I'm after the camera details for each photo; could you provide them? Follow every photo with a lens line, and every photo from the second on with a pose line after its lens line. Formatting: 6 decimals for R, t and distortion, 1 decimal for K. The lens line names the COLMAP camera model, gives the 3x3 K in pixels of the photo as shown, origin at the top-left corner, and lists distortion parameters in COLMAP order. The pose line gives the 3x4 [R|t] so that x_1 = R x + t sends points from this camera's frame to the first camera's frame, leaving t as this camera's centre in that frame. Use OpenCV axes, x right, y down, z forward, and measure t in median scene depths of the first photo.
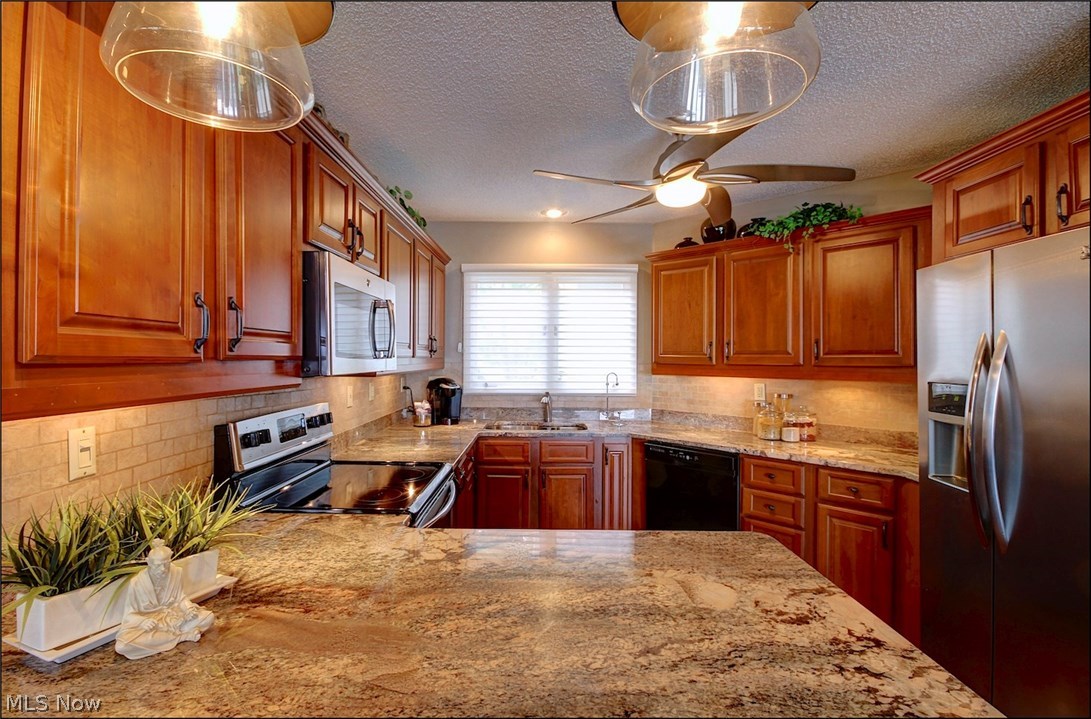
lens RADIAL K [[516.2, 0, 545.5], [0, 516.2, 359.5], [0, 0, 1]] dist [-0.003177, -0.000863]
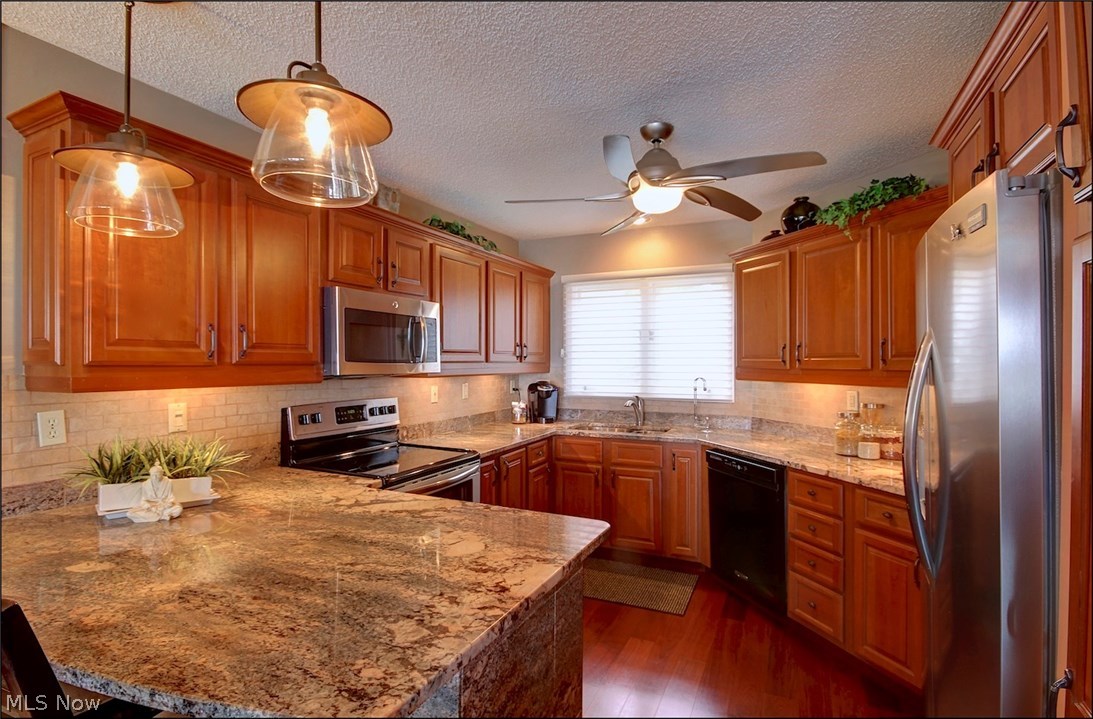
lens RADIAL K [[534.0, 0, 546.5], [0, 534.0, 359.5], [0, 0, 1]] dist [0.001794, 0.000252]
pose [[0.903503, -0.006158, -0.428537, 0.376225], [0.001463, 0.999935, -0.011284, 0.003308], [0.428579, 0.009568, 0.903454, -0.034367]]
